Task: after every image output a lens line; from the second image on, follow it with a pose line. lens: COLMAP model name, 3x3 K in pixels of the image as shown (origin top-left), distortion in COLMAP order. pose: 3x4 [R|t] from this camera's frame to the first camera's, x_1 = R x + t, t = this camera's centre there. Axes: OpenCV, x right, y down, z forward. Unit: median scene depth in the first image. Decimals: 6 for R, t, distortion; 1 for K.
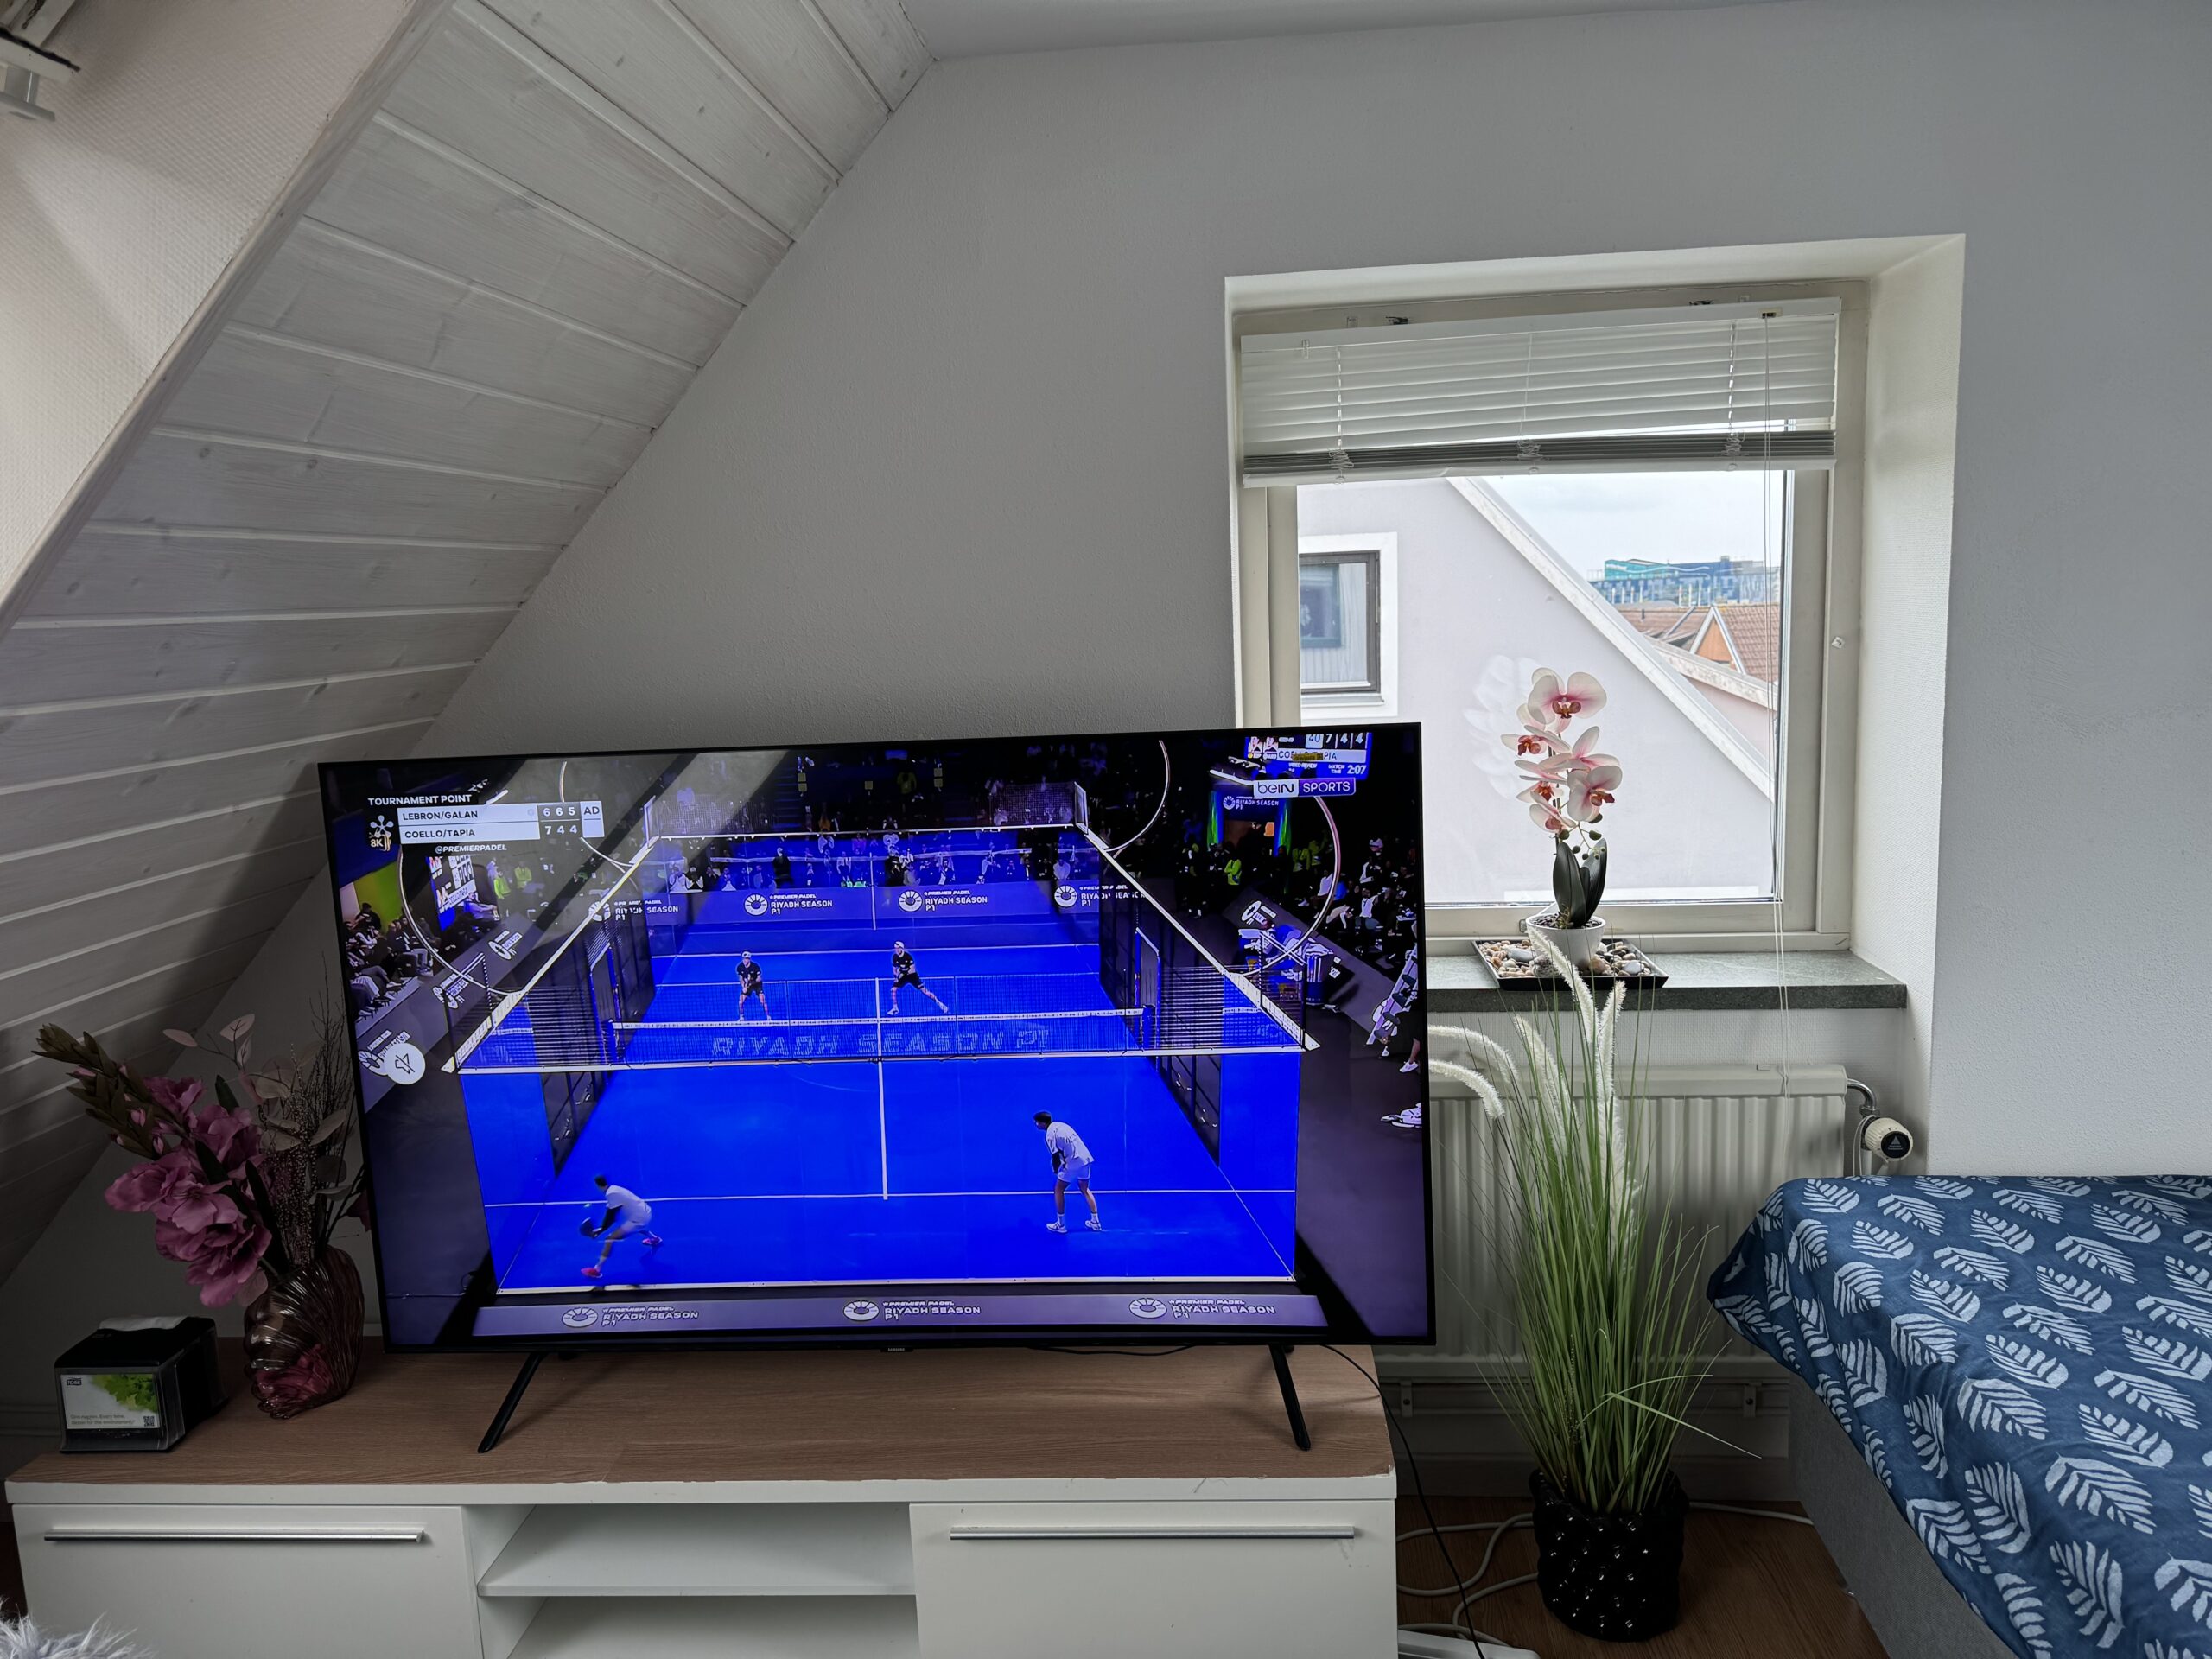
lens RADIAL K [[1567.1, 0, 1106.0], [0, 1567.1, 829.1], [0, 0, 1]] dist [0.004999, 0.001469]
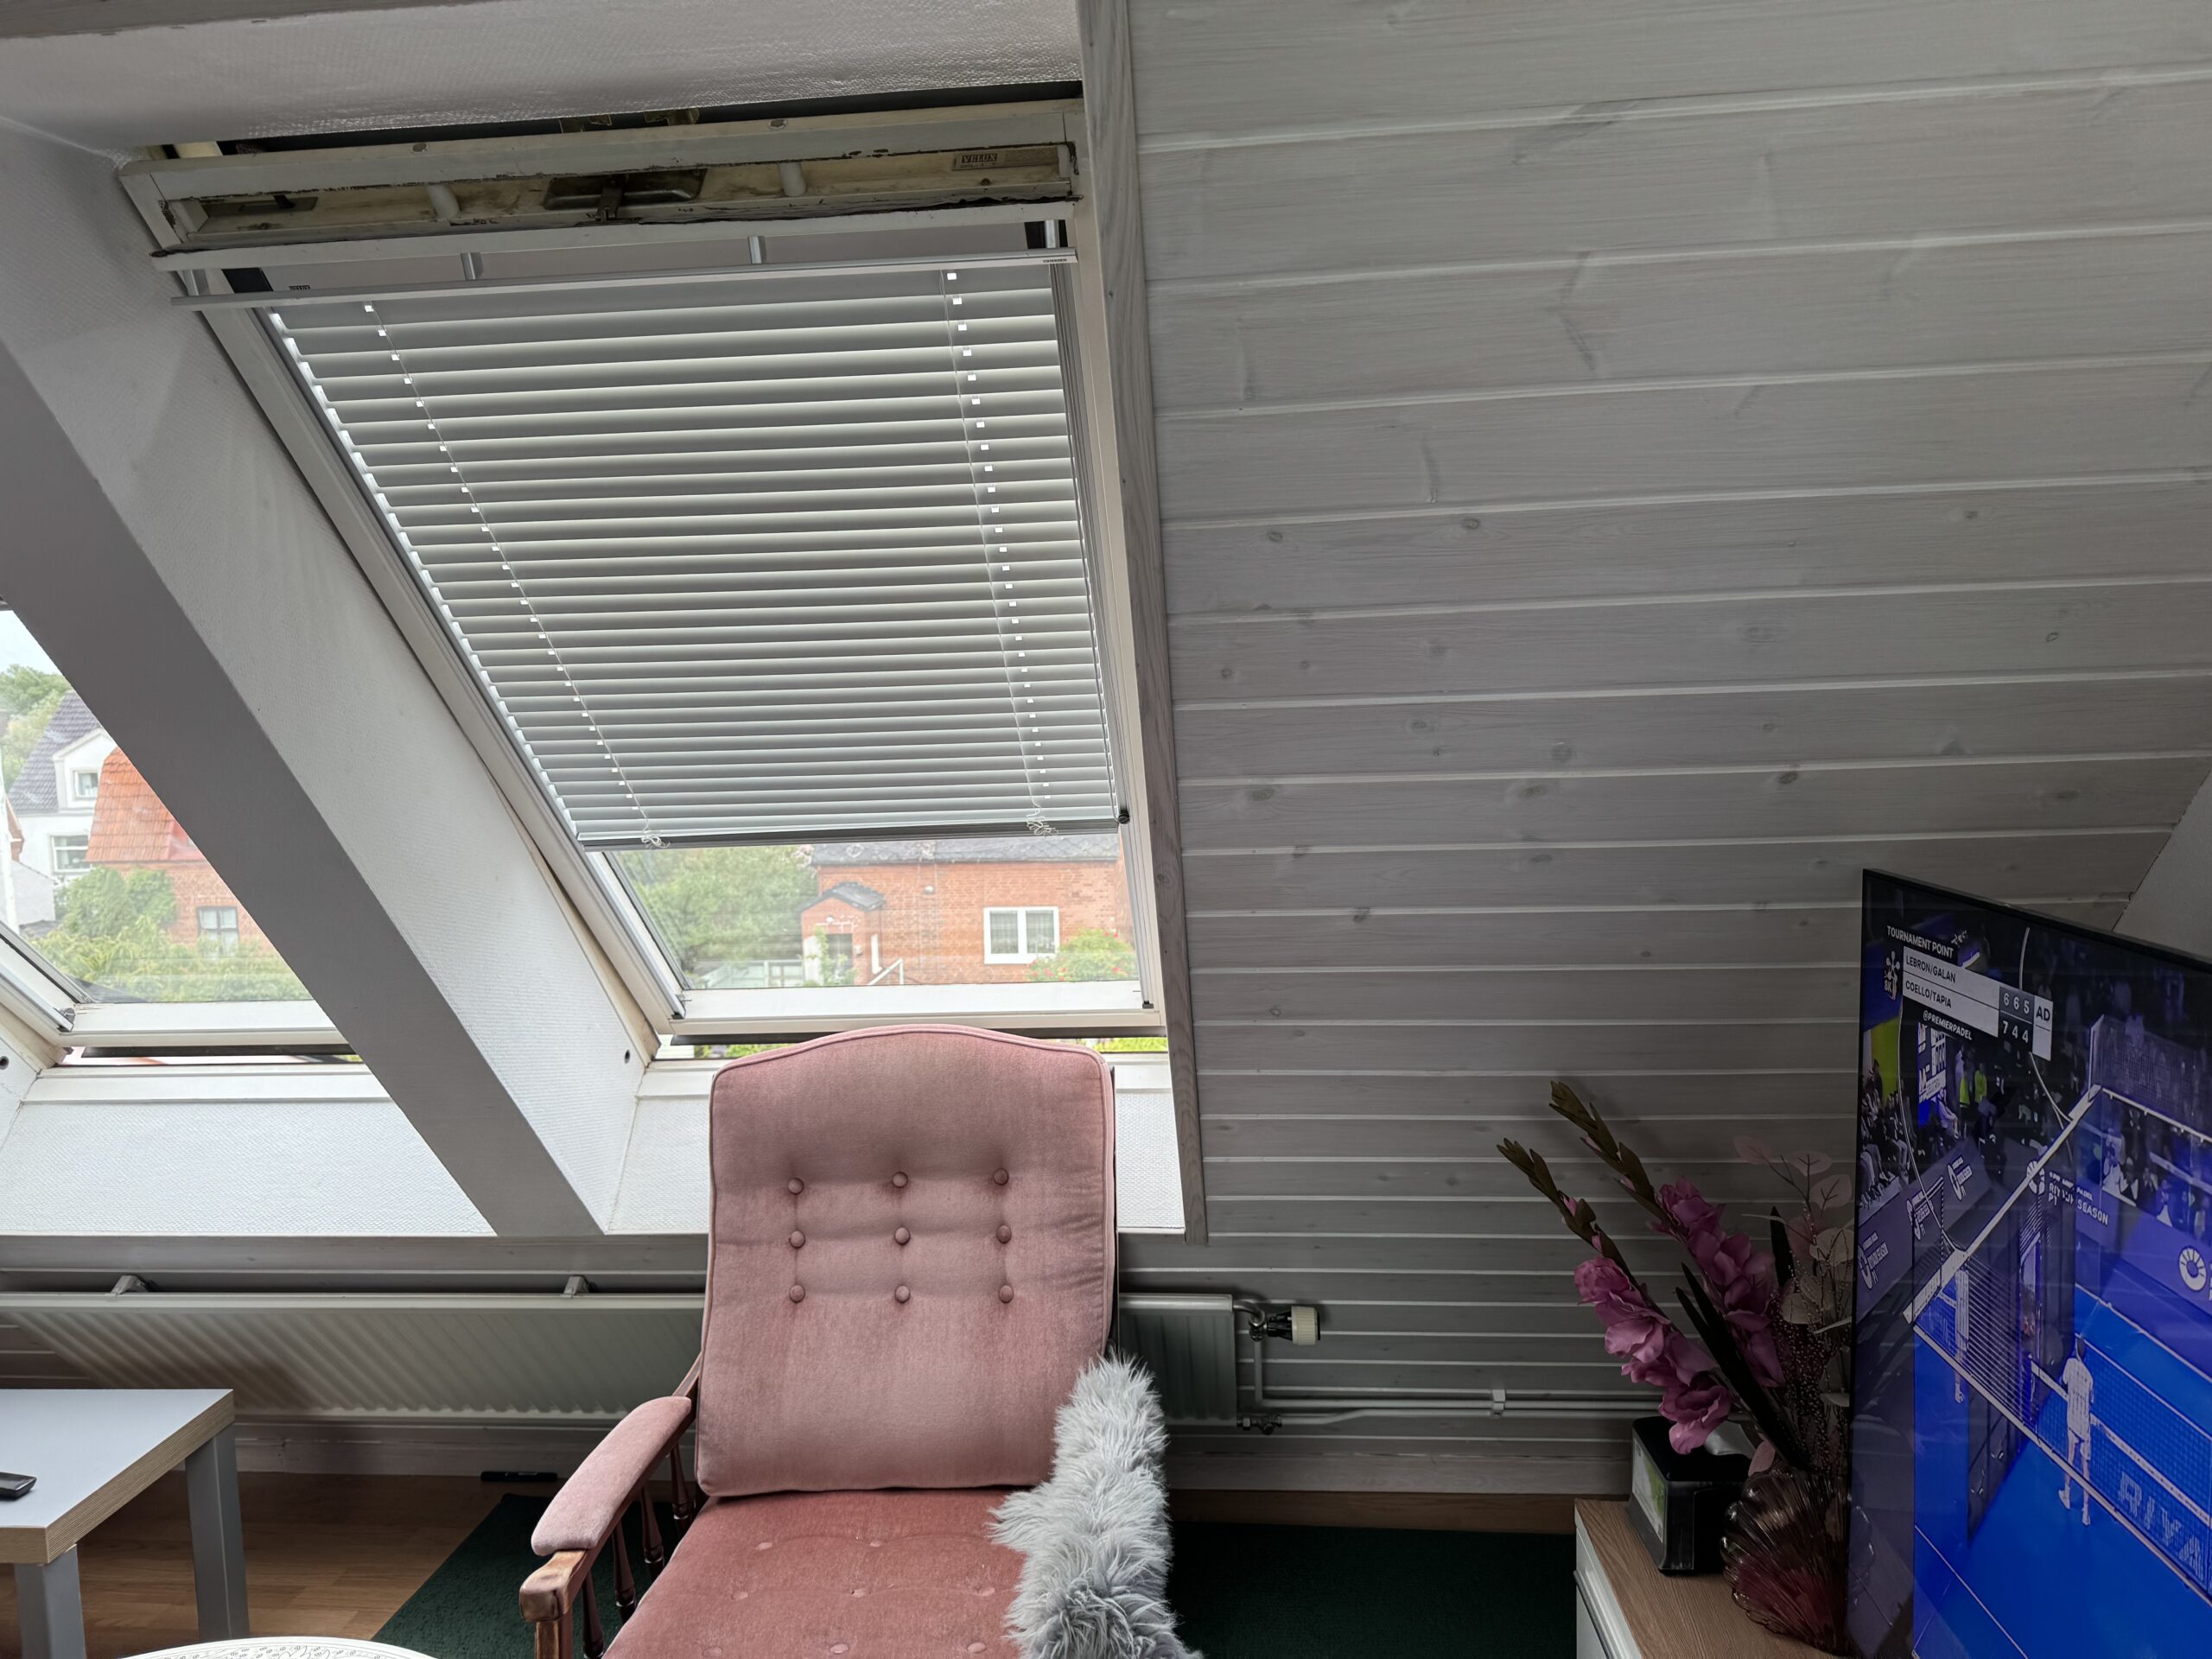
lens RADIAL K [[1567.1, 0, 1105.3], [0, 1567.1, 826.6], [0, 0, 1]] dist [0.004999, 0.001469]
pose [[-0.010779, 0.125745, -0.992004, 0.272786], [-0.115925, 0.985215, 0.126144, -0.117799], [0.993200, 0.116358, 0.003958, 0.620071]]
